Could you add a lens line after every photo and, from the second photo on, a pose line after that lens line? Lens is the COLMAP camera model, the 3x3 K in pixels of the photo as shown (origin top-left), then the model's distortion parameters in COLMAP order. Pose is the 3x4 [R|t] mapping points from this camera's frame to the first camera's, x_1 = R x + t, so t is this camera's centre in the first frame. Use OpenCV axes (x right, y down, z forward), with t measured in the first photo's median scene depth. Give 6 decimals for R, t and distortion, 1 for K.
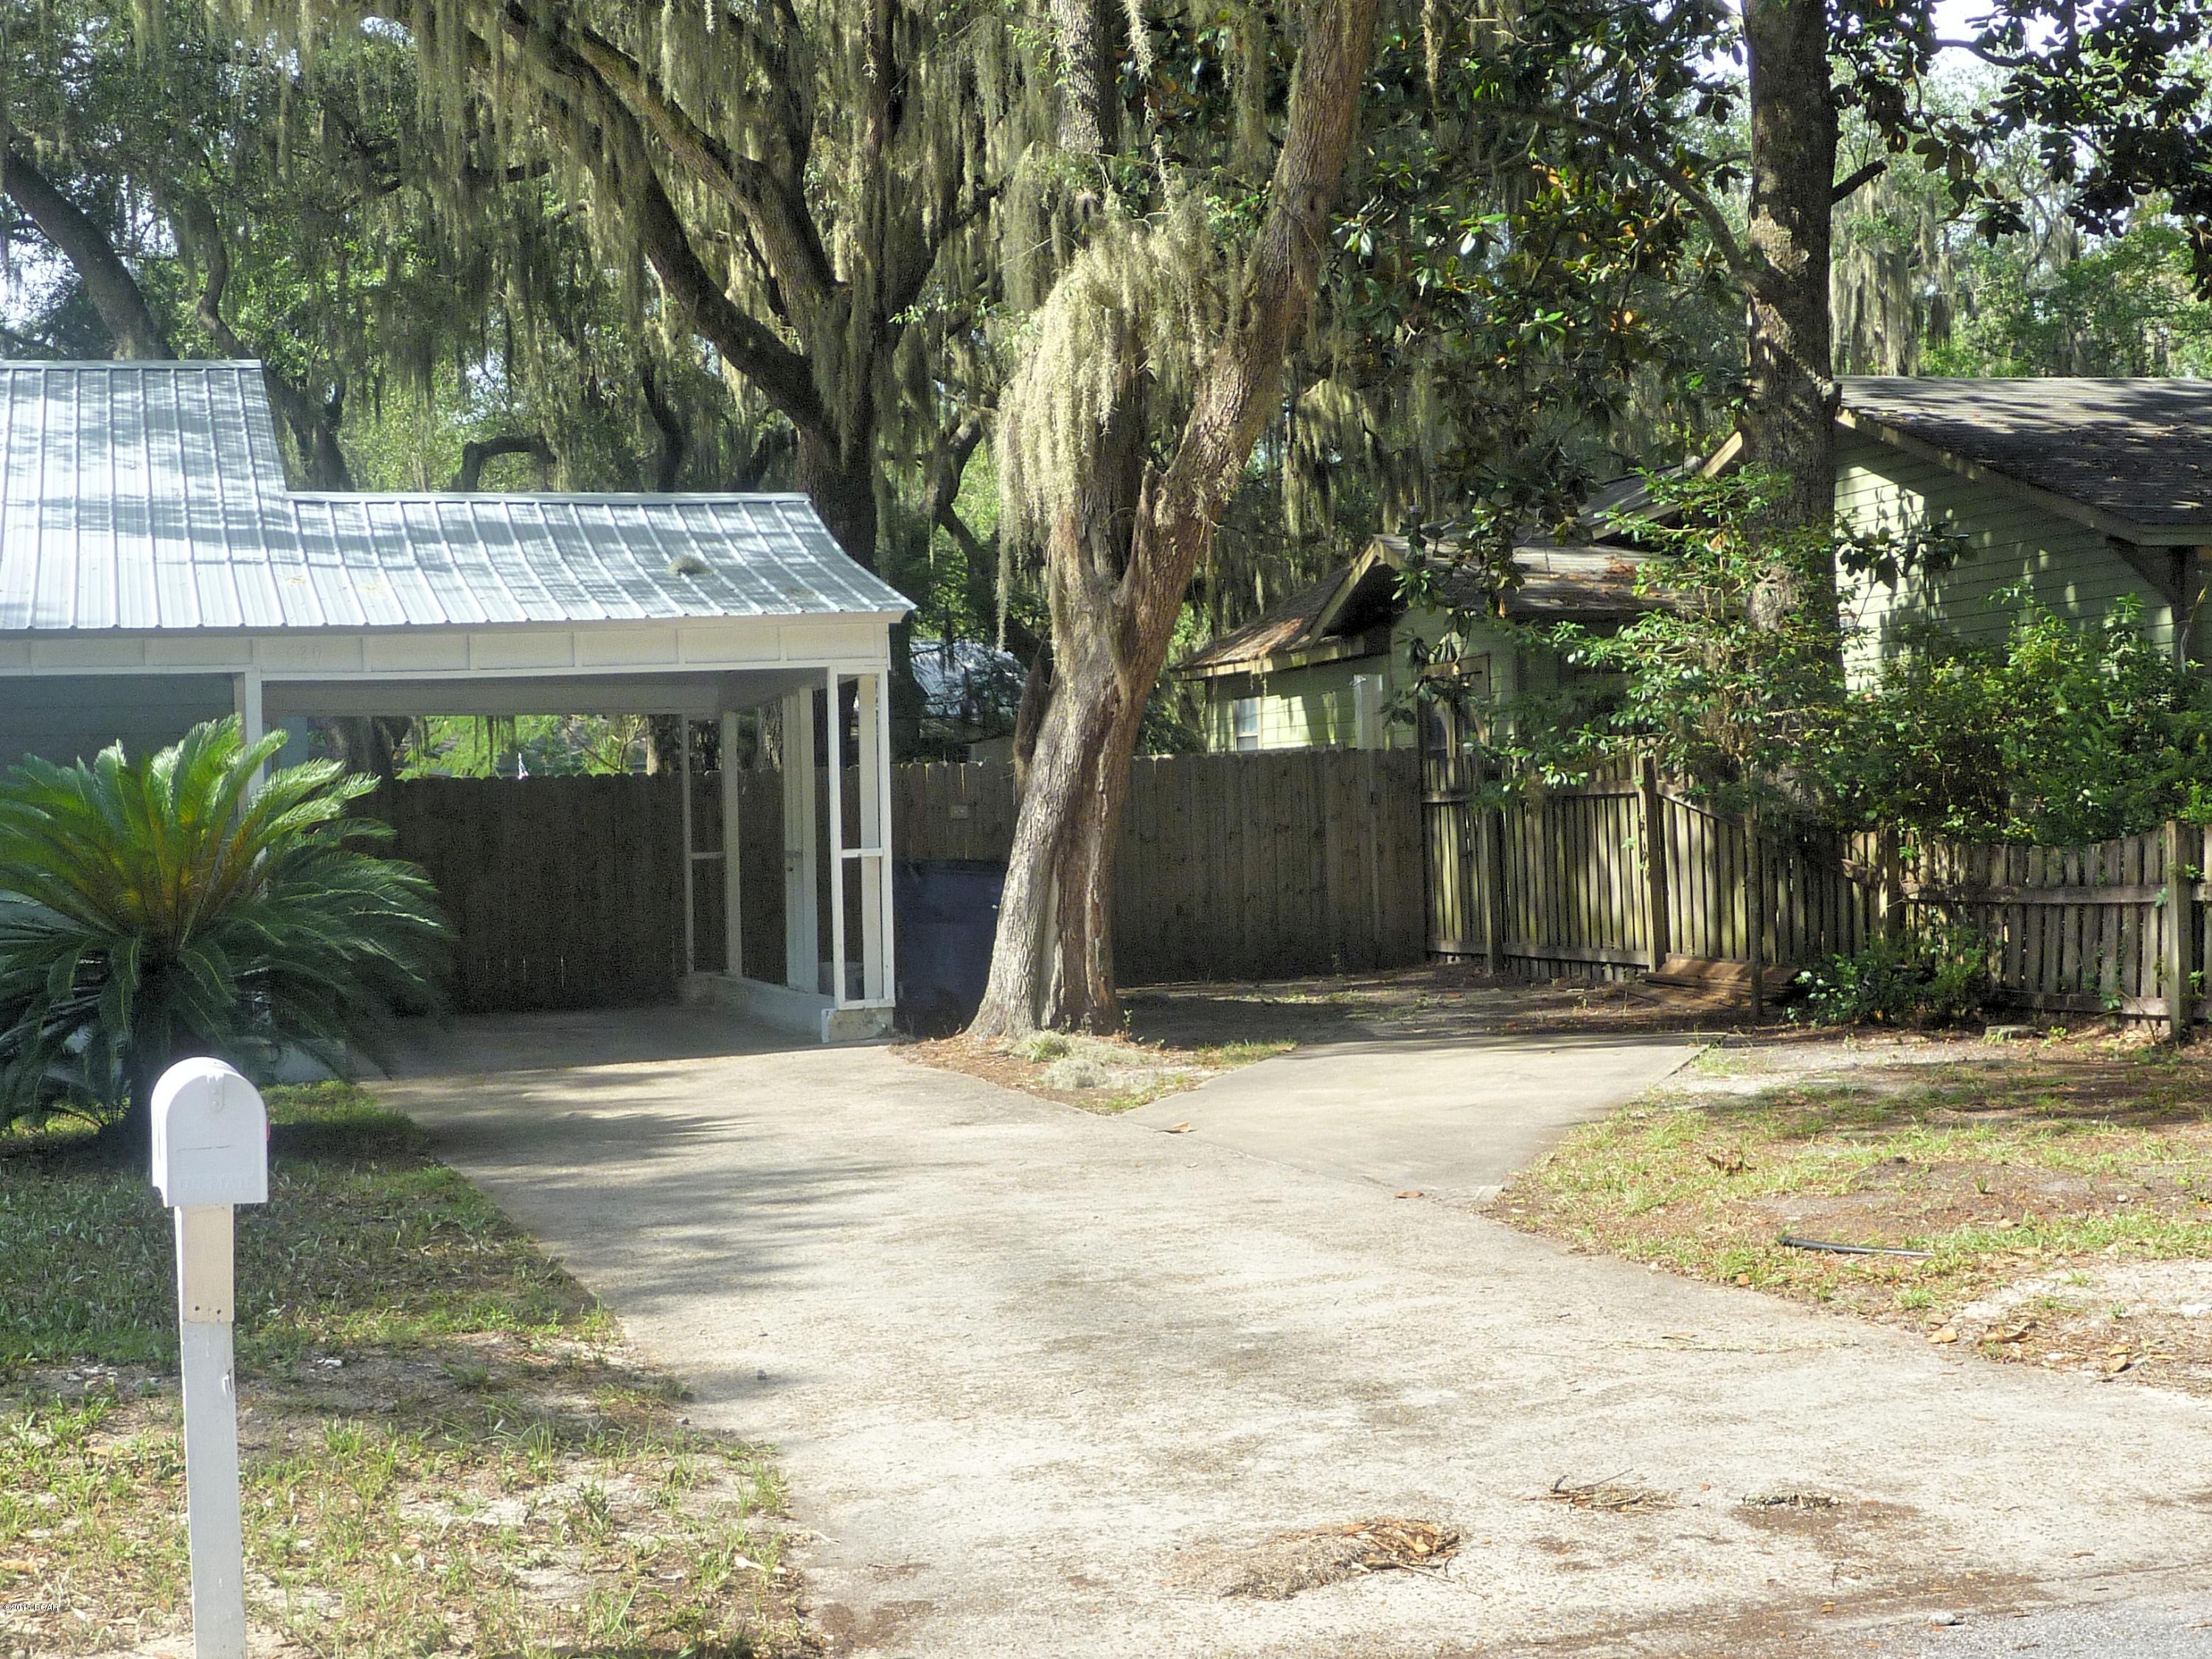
lens RADIAL K [[3444.0, 0, 1106.4], [0, 3444.0, 843.0], [0, 0, 1]] dist [-0.122488, 0.000000]
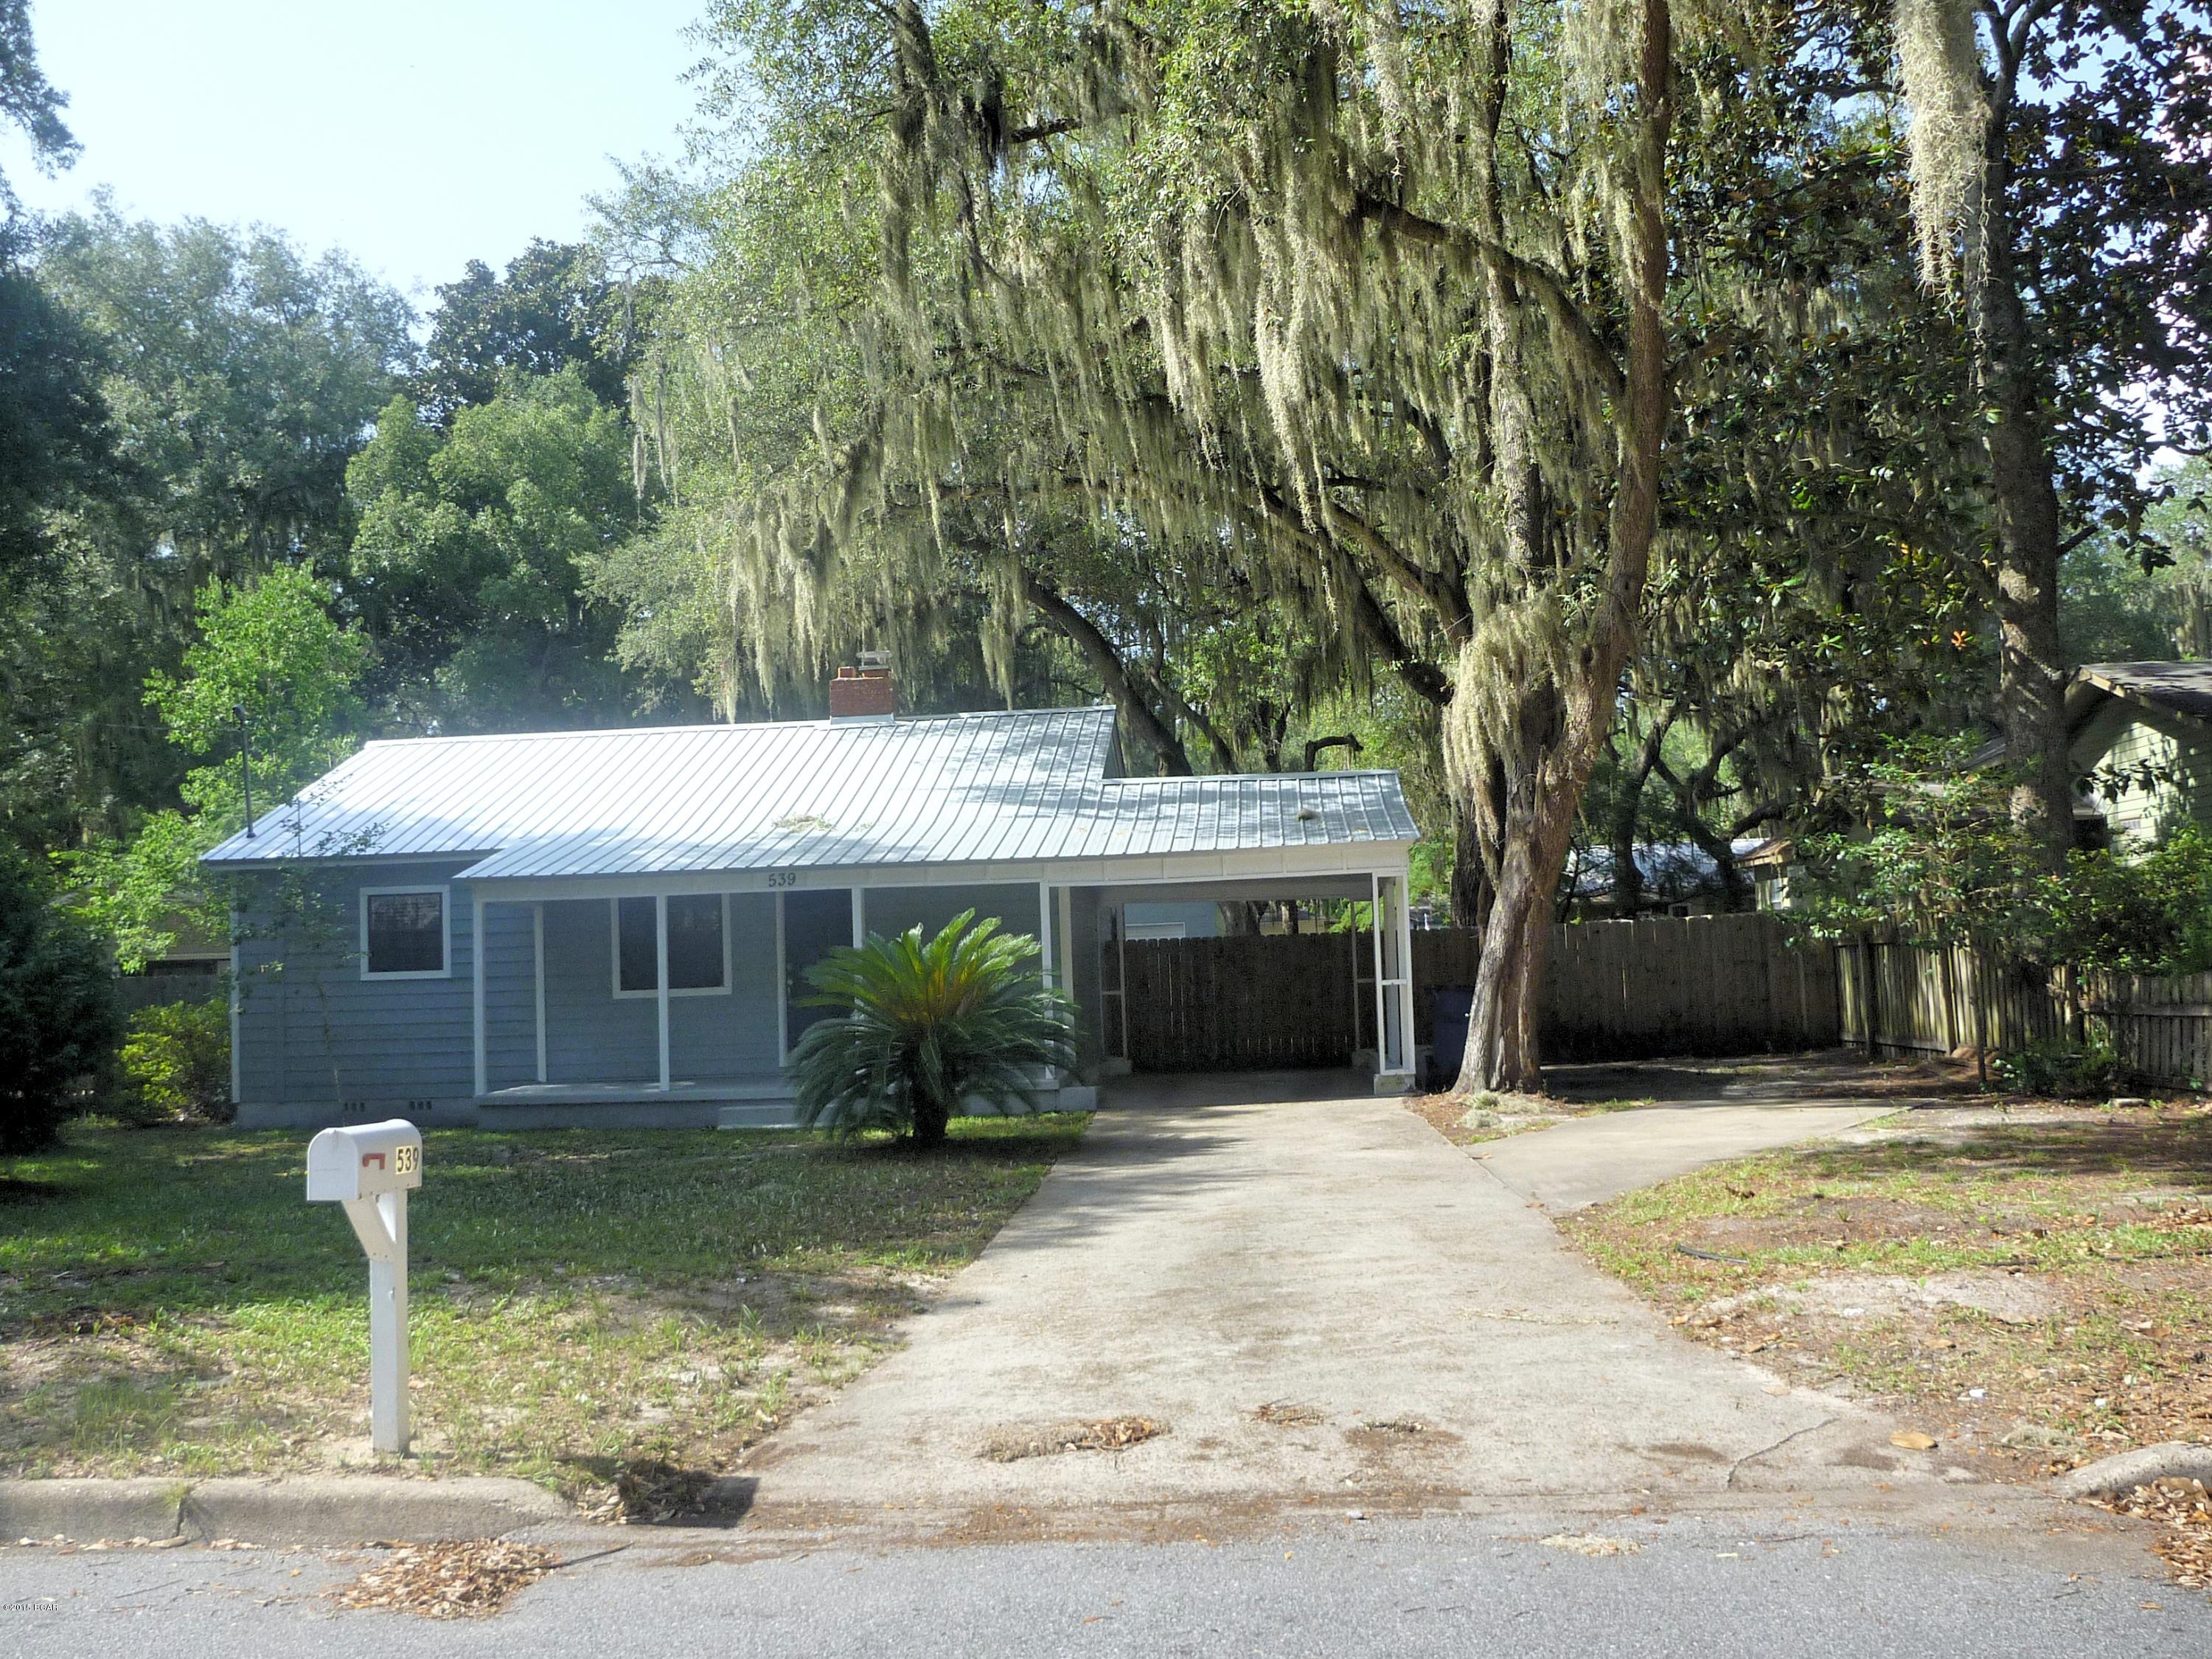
lens RADIAL K [[1993.0, 0, 1104.7], [0, 1993.0, 811.4], [0, 0, 1]] dist [-0.041765, -0.015624]
pose [[0.935890, -0.029261, -0.351075, 0.137357], [0.002339, 0.997039, -0.076866, -0.005826], [0.352284, 0.071117, 0.933187, 0.031008]]
